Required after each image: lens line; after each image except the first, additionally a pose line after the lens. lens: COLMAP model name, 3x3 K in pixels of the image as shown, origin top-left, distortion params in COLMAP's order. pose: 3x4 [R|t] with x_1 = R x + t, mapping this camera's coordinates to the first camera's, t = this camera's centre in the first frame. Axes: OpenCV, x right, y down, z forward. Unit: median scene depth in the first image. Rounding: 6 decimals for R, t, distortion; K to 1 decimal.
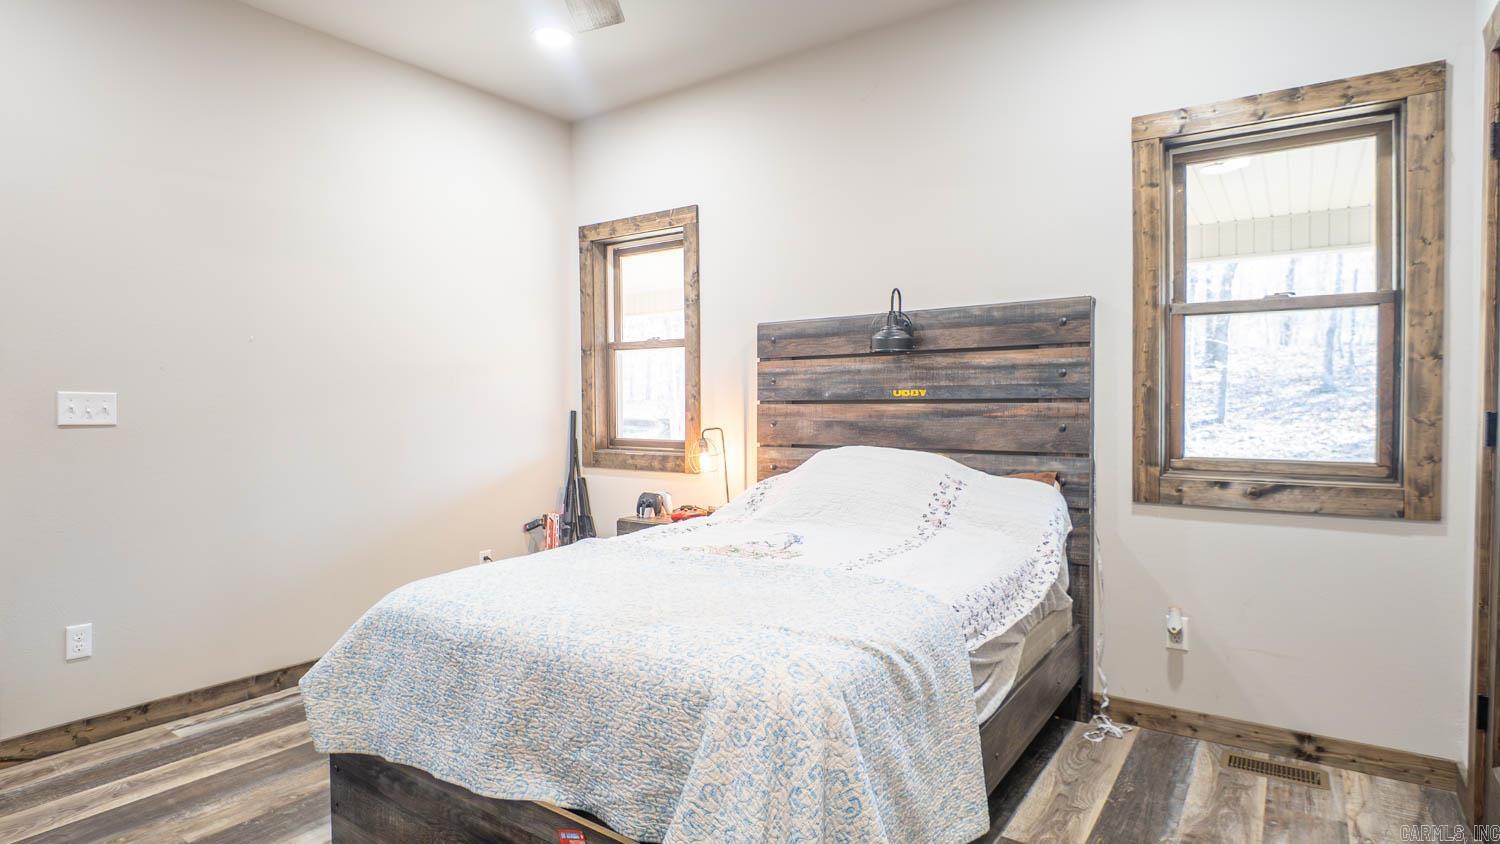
lens RADIAL K [[773.9, 0, 755.4], [0, 773.9, 418.7], [0, 0, 1]] dist [0.039992, -0.043458]
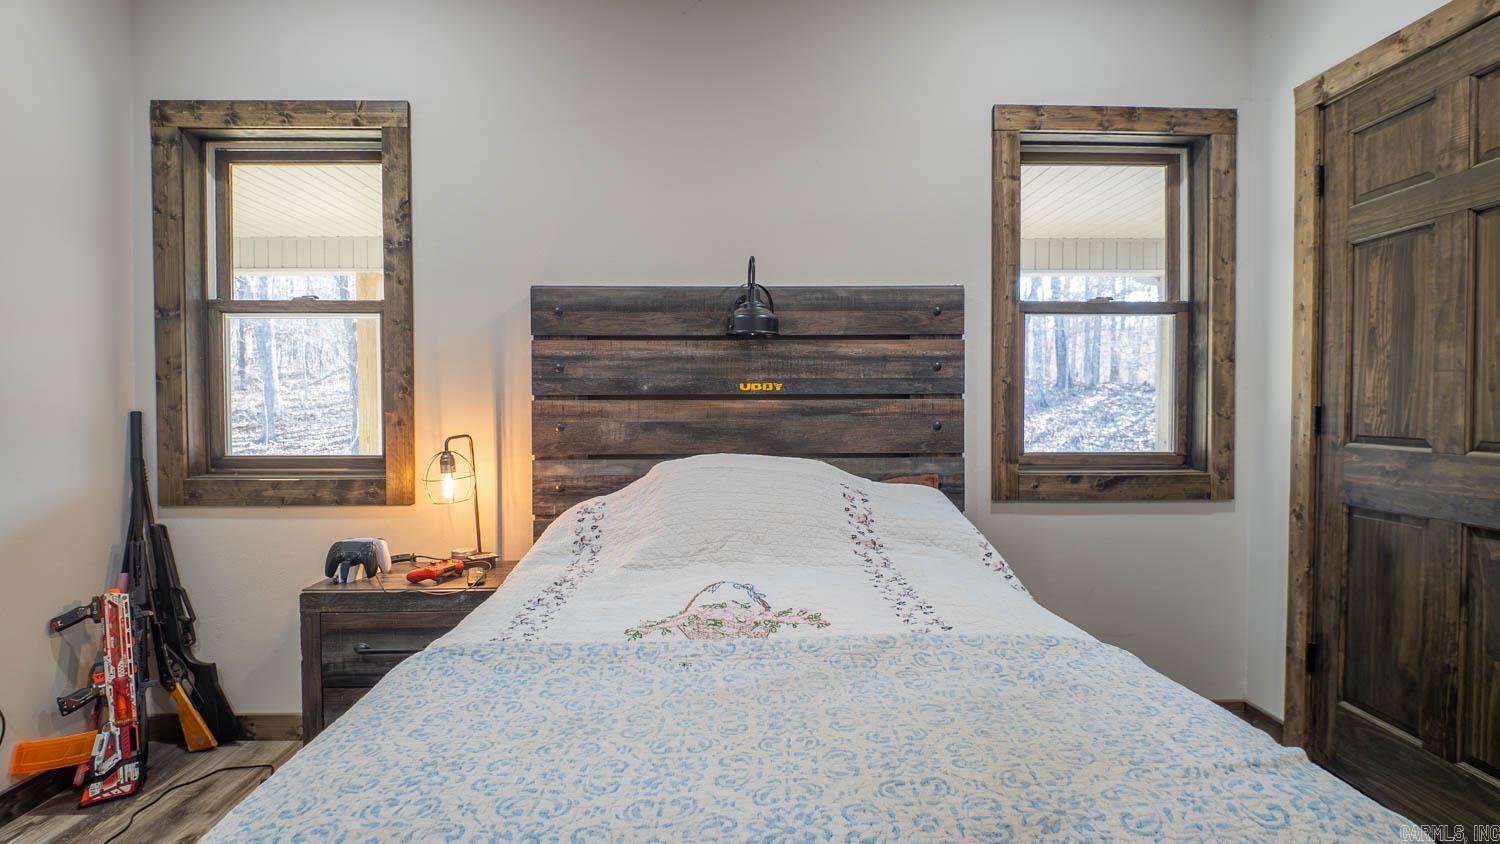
lens RADIAL K [[773.9, 0, 755.4], [0, 773.9, 418.7], [0, 0, 1]] dist [0.039992, -0.043458]
pose [[0.802304, -0.006262, 0.596883, -0.284691], [0.011423, 0.999923, -0.004865, 0.004431], [-0.596806, 0.010721, 0.802314, 0.338081]]
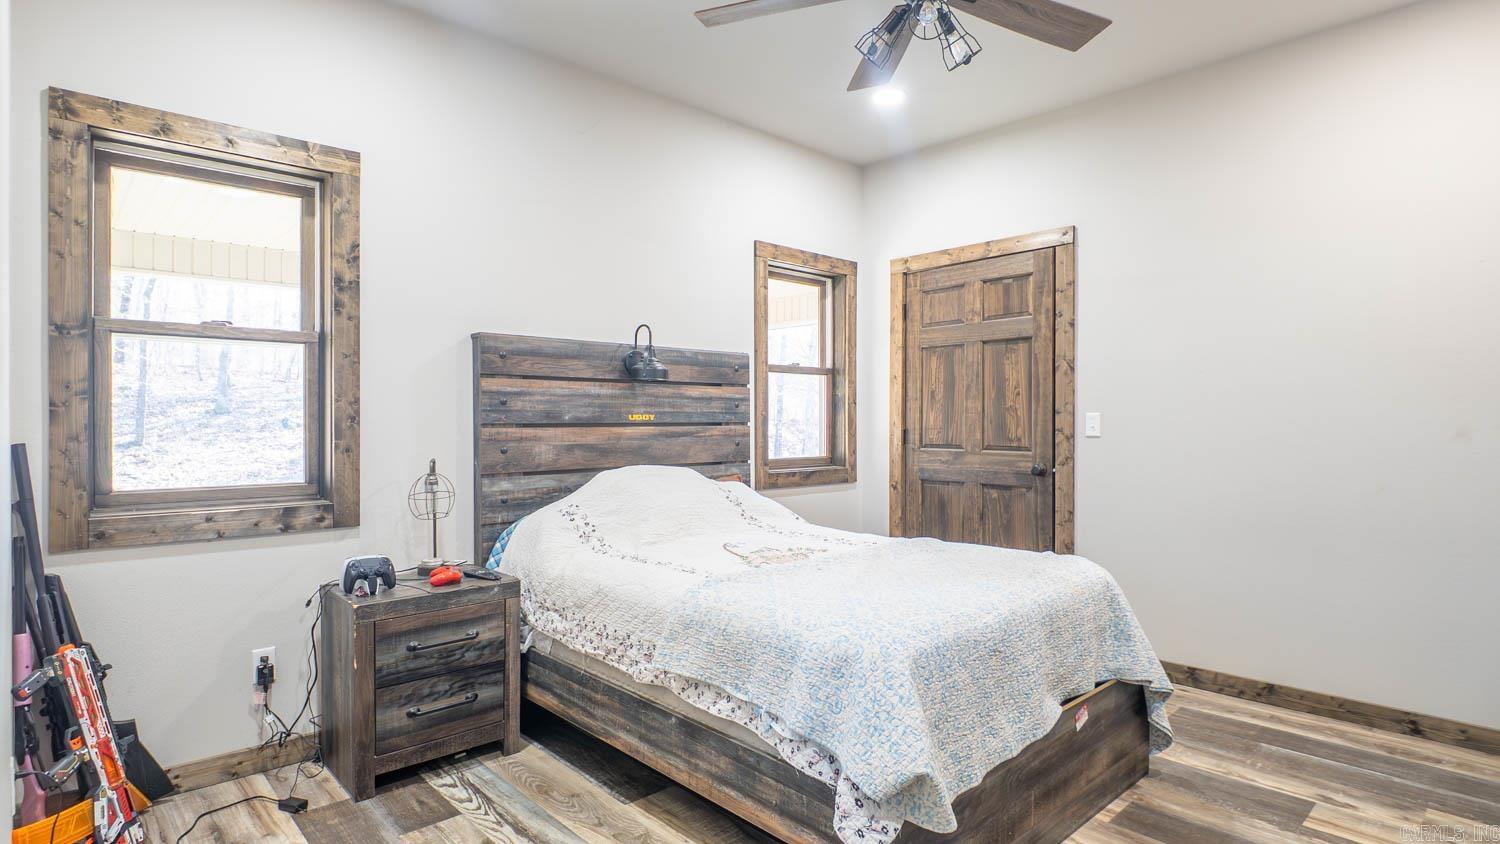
lens RADIAL K [[773.9, 0, 755.4], [0, 773.9, 418.7], [0, 0, 1]] dist [0.039992, -0.043458]
pose [[0.202735, 0.010108, 0.979181, -0.844488], [0.025163, 0.999563, -0.015528, -0.009079], [-0.978910, 0.027788, 0.202392, 0.591252]]
